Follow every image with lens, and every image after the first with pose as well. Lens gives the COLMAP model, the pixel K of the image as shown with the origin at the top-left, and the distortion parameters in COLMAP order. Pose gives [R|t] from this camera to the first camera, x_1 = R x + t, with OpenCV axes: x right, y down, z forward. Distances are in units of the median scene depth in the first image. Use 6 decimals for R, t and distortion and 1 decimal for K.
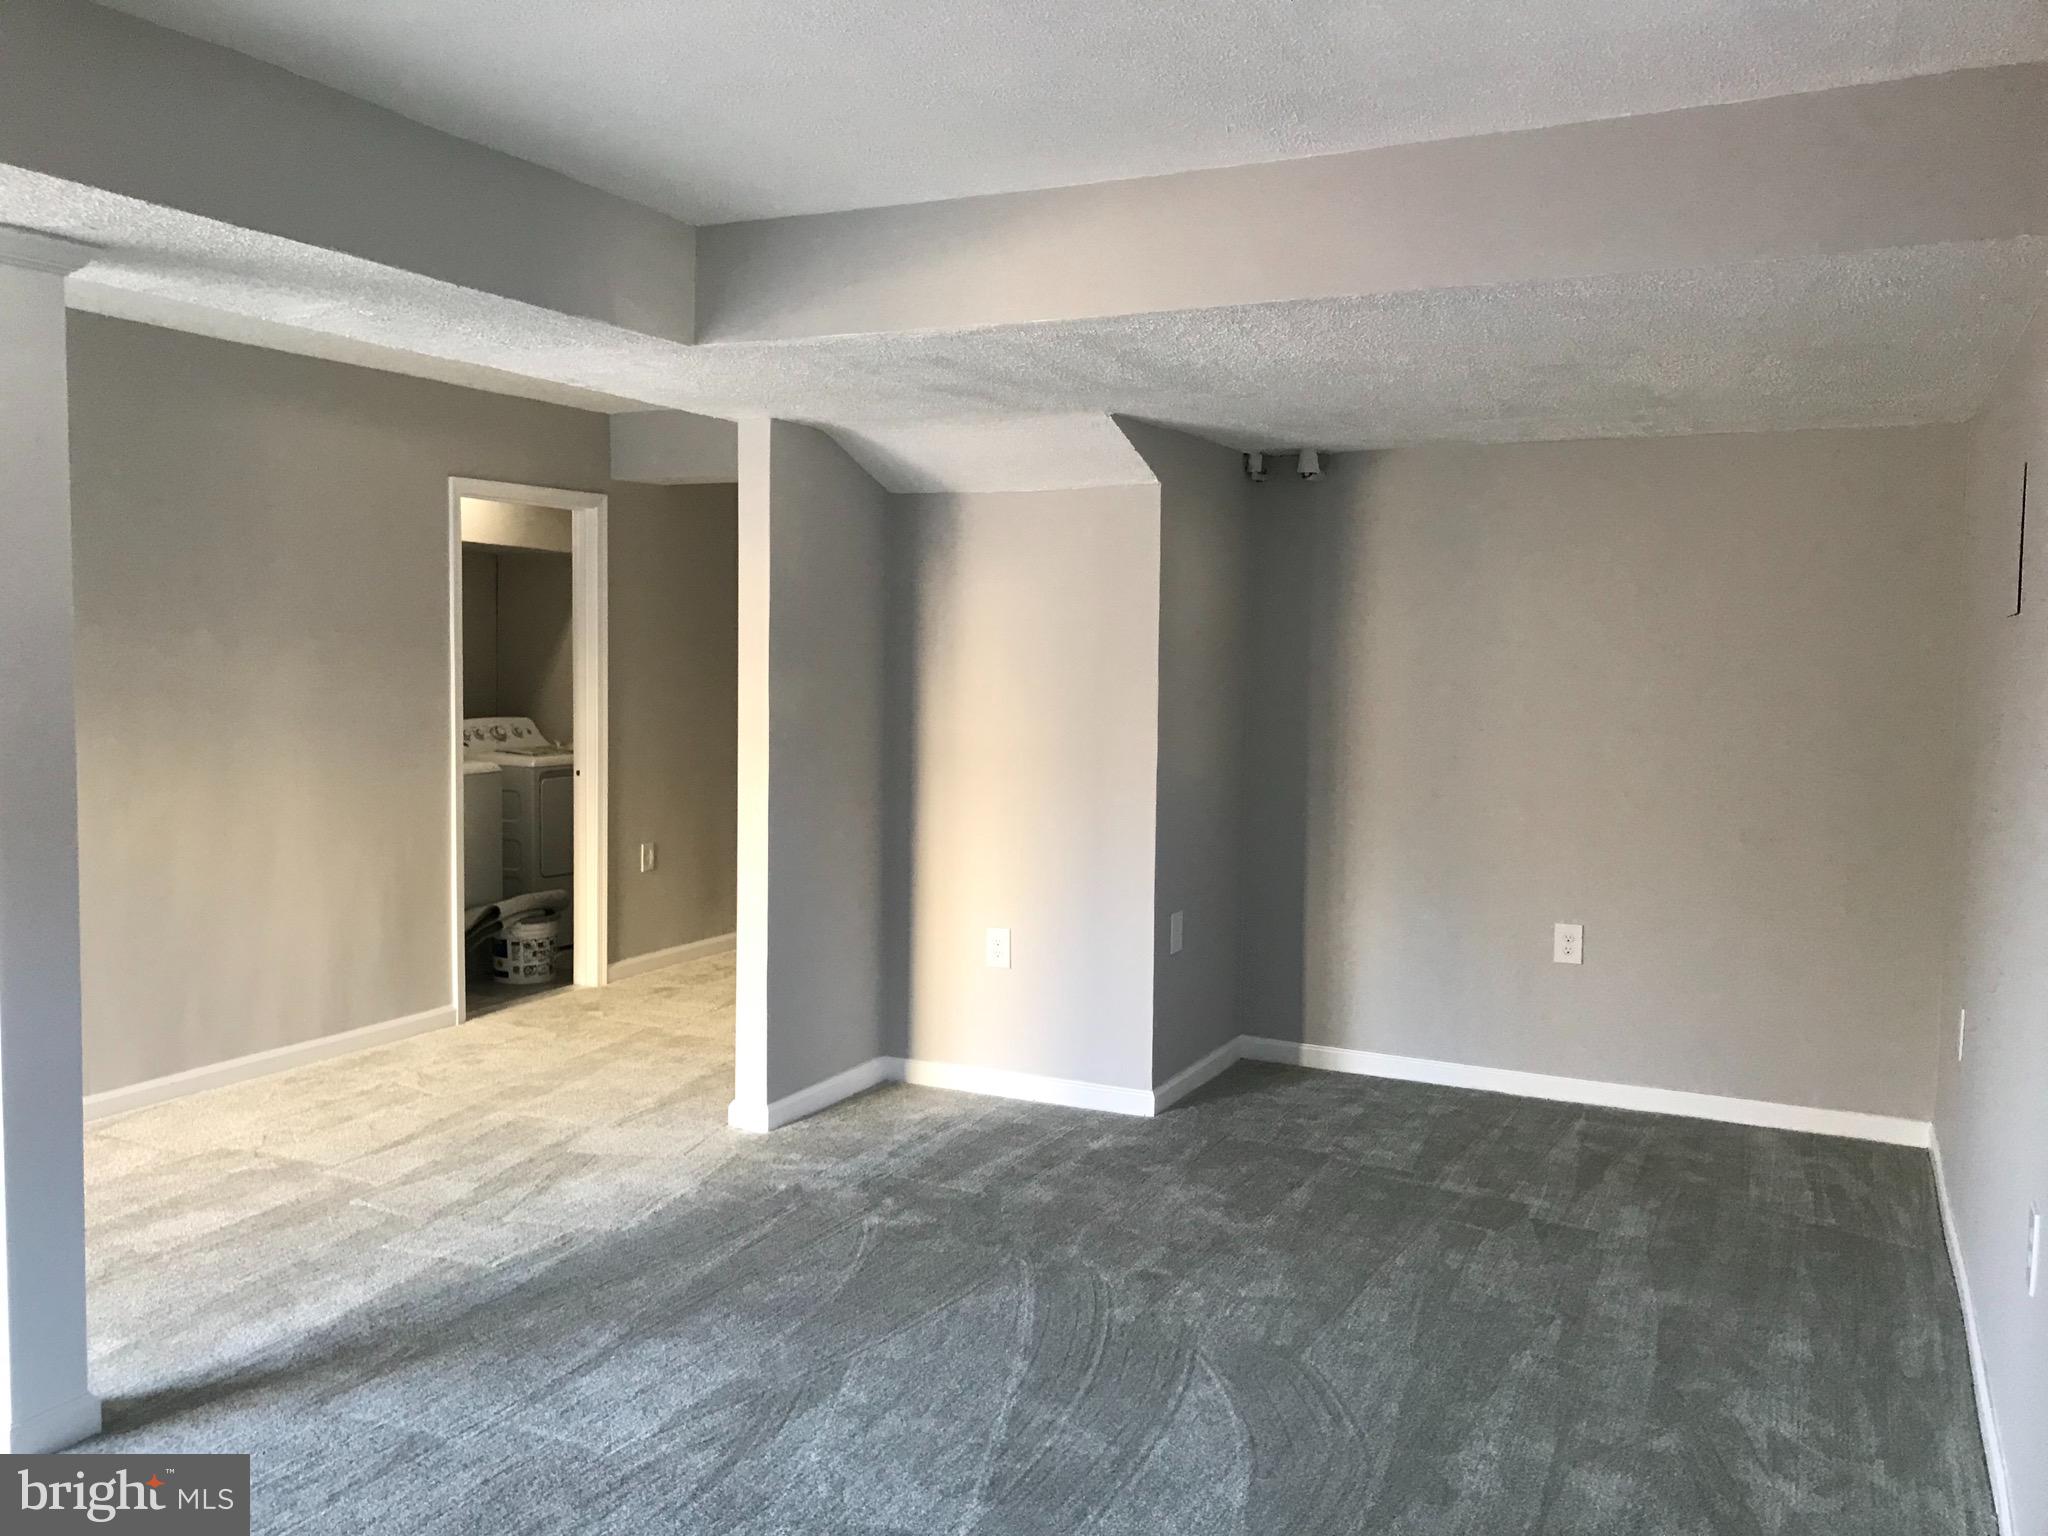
lens RADIAL K [[1699.2, 0, 1016.7], [0, 1699.2, 766.6], [0, 0, 1]] dist [0.010152, 0.014249]
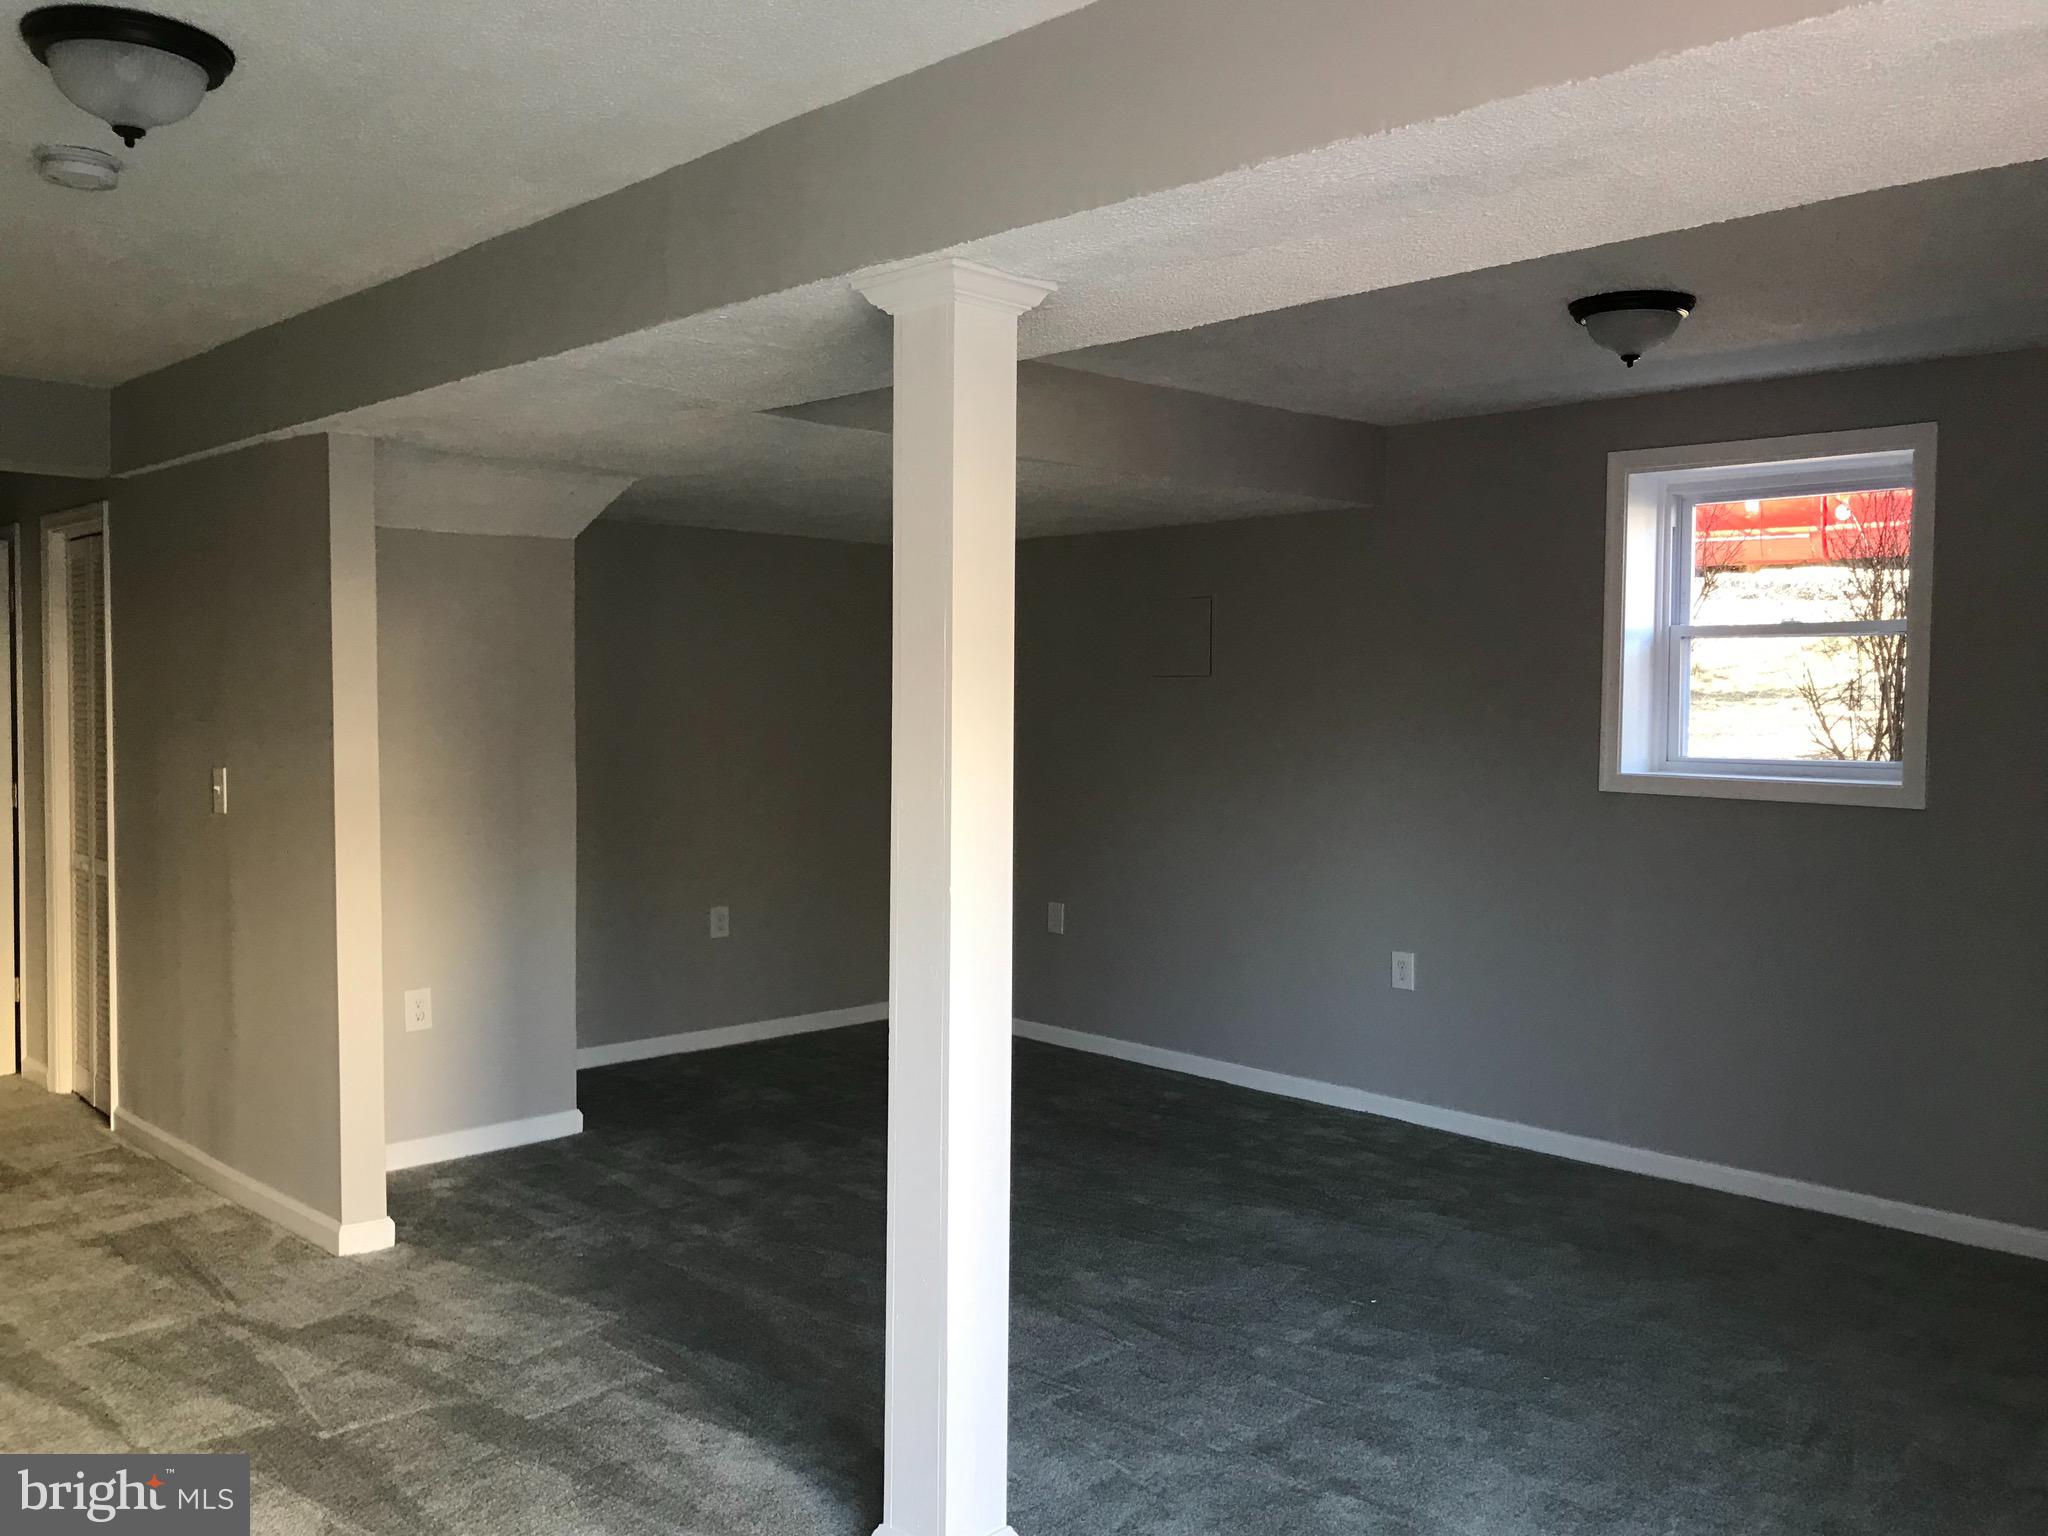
lens RADIAL K [[1699.2, 0, 1016.7], [0, 1699.2, 766.6], [0, 0, 1]] dist [0.010152, 0.014249]
pose [[0.348701, -0.049680, 0.935917, -0.917194], [0.065201, 0.997461, 0.028654, -0.039171], [-0.934963, 0.051031, 0.351054, 0.407015]]
